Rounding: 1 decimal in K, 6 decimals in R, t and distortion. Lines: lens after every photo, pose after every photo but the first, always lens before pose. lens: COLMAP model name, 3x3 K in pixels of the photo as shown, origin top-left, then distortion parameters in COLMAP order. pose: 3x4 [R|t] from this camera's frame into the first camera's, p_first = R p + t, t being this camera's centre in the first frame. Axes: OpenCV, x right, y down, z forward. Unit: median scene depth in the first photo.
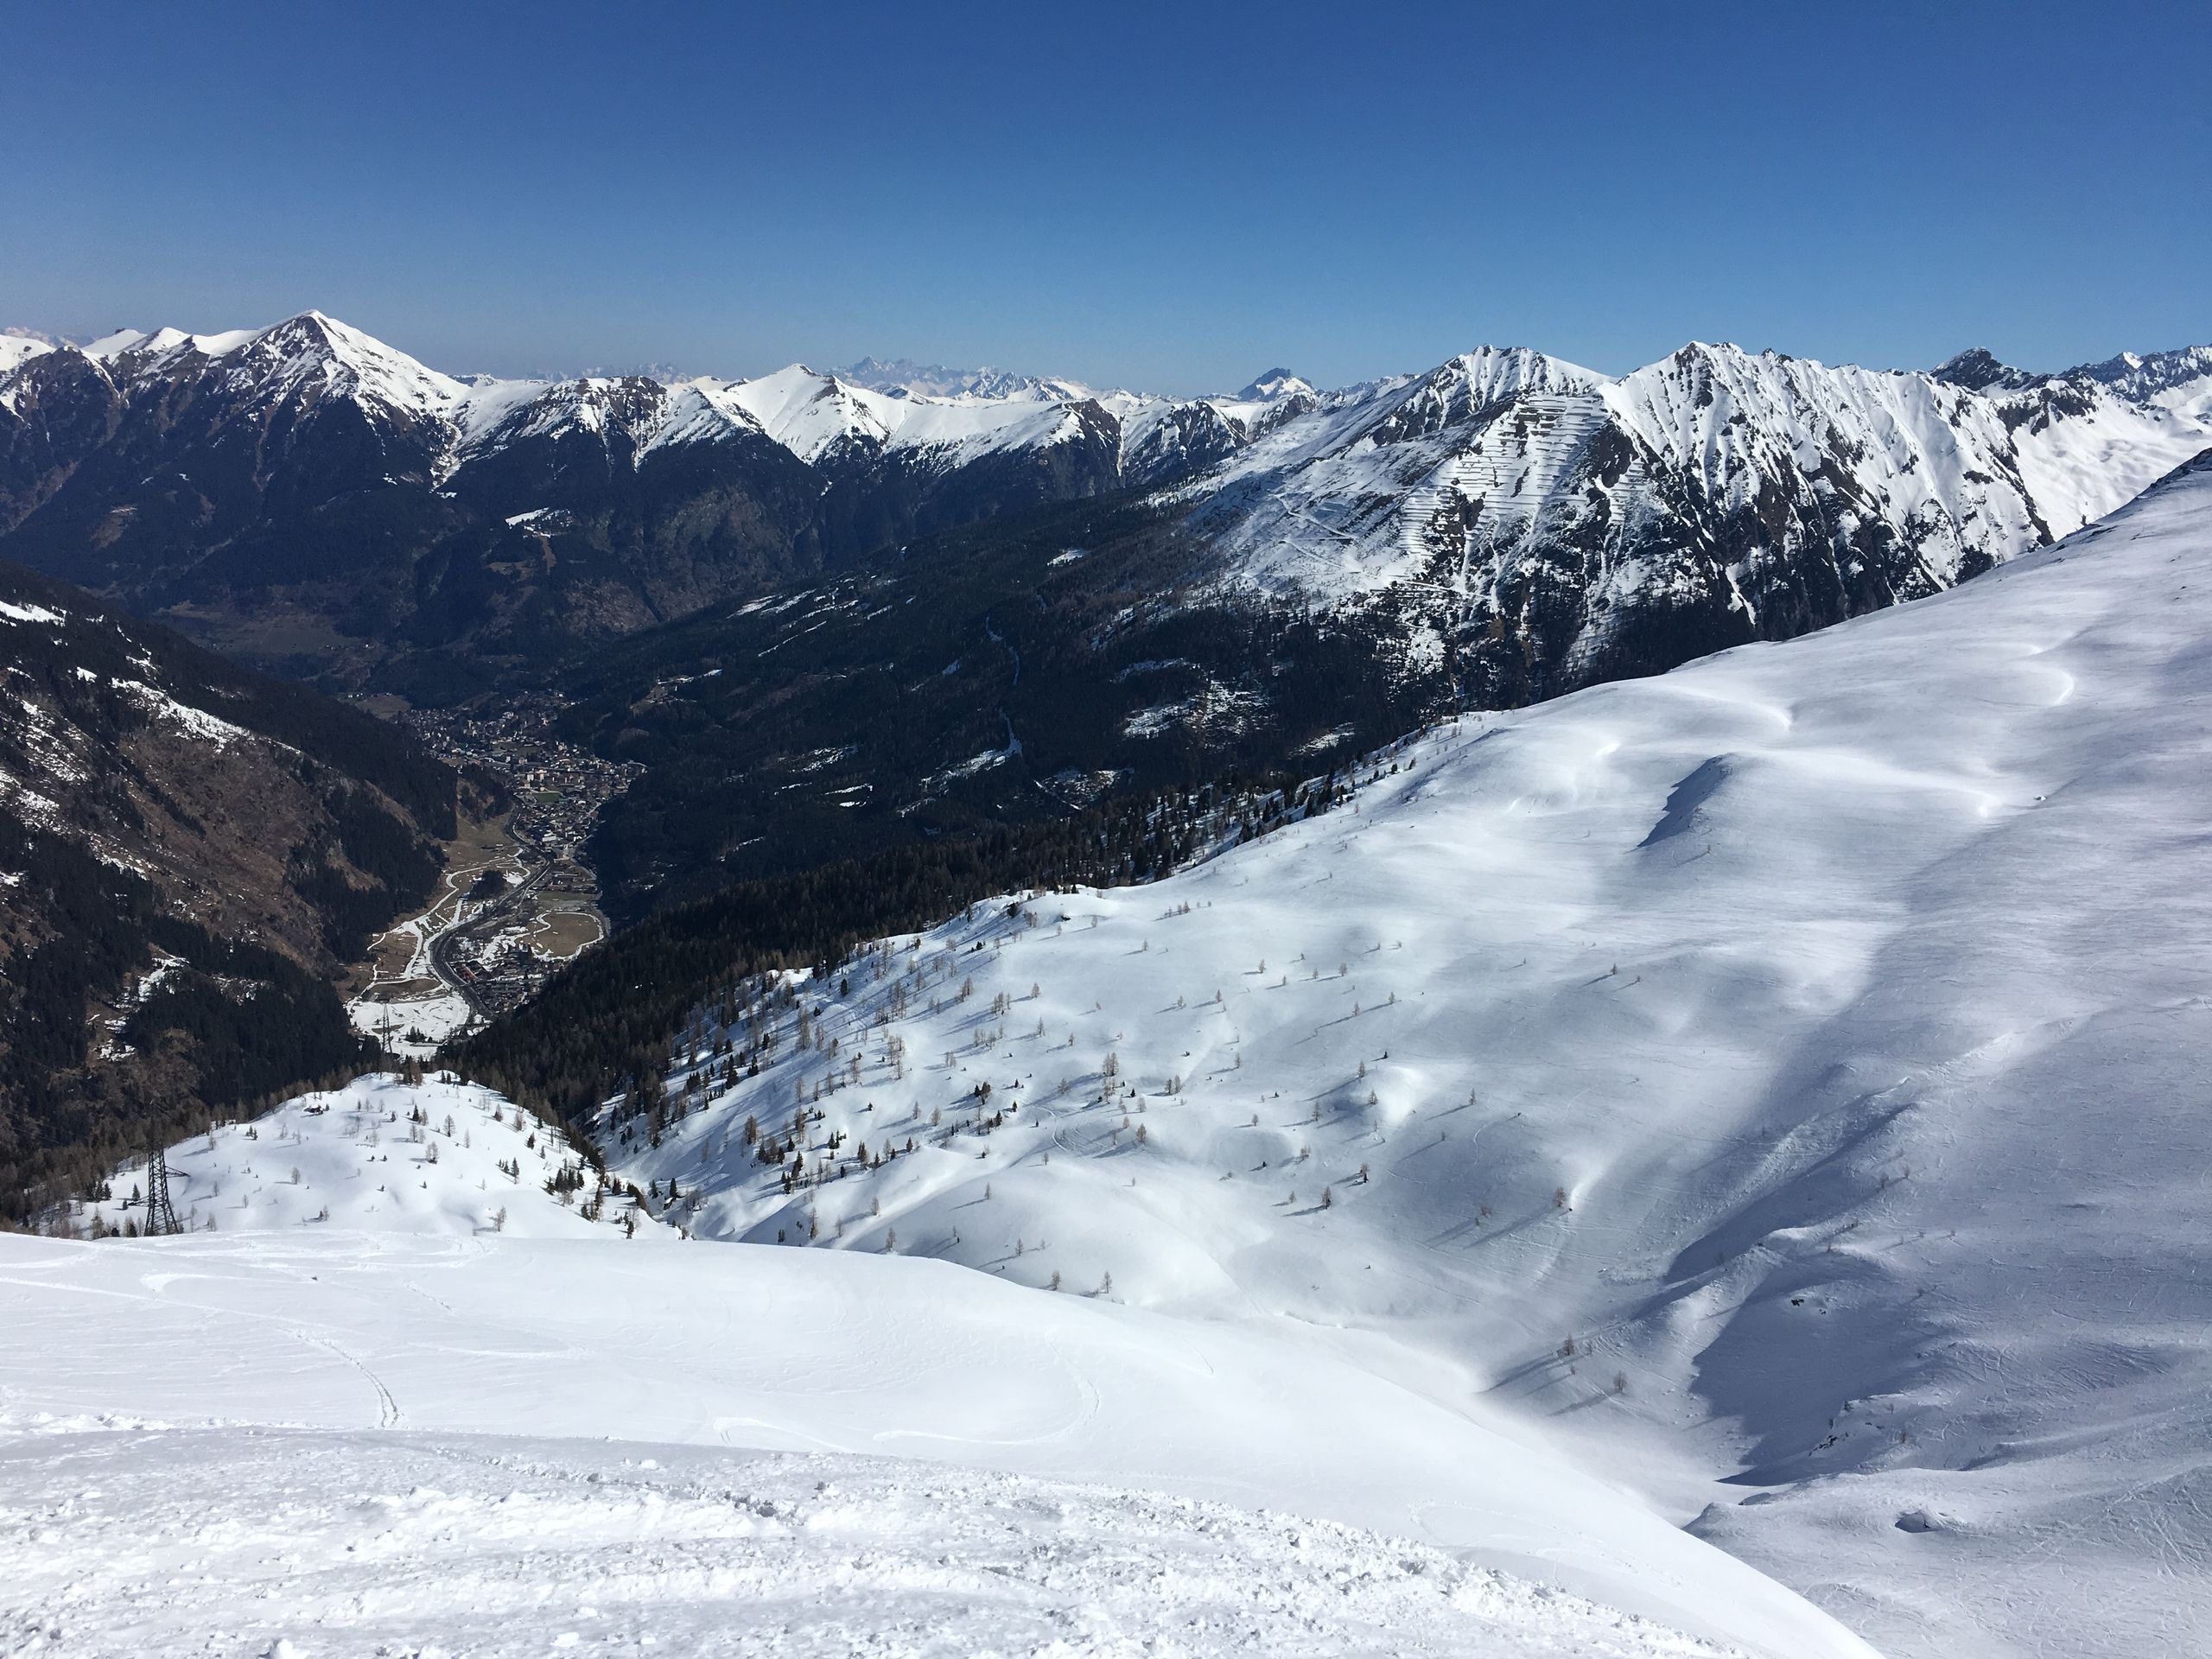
lens RADIAL K [[1852.9, 0, 1133.9], [0, 1852.9, 837.5], [0, 0, 1]] dist [0.082149, -0.109746]
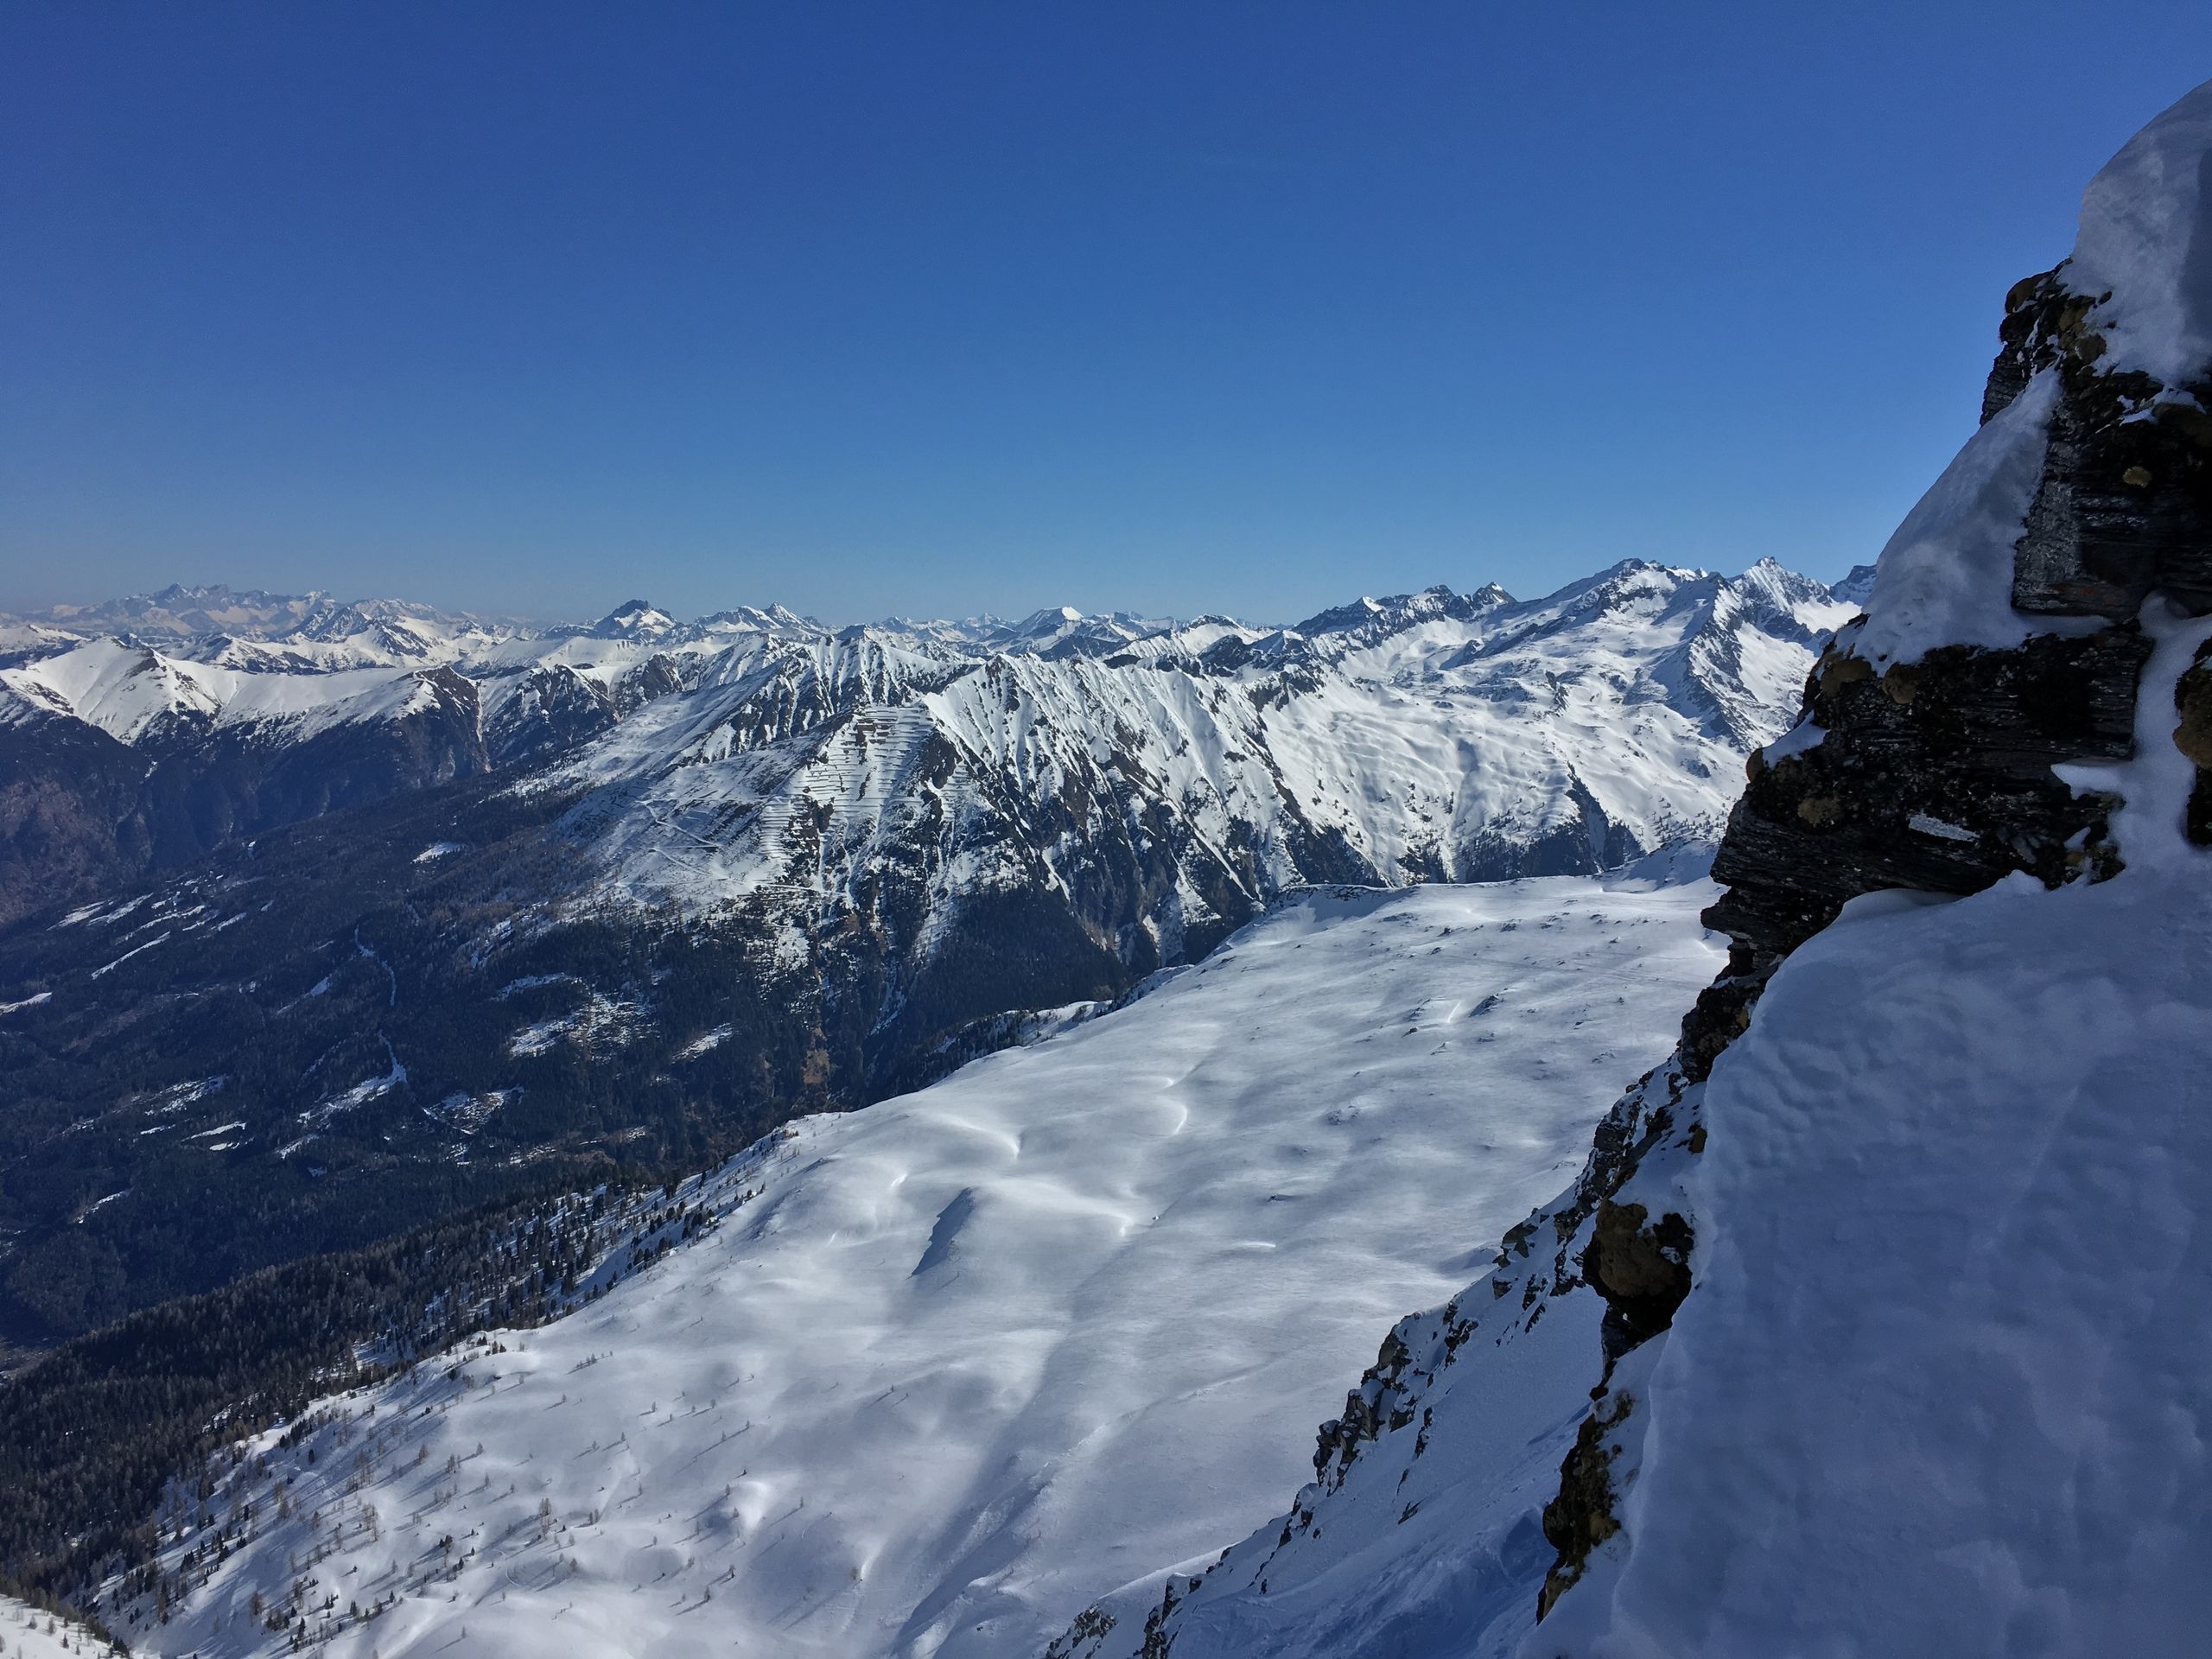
lens RADIAL K [[1928.1, 0, 1130.3], [0, 1928.1, 798.3], [0, 0, 1]] dist [0.091233, -0.113849]
pose [[0.948176, -0.067052, 0.310591, -0.004951], [0.097833, 0.991601, -0.084597, -0.069721], [-0.302310, 0.110599, 0.946772, -0.168465]]
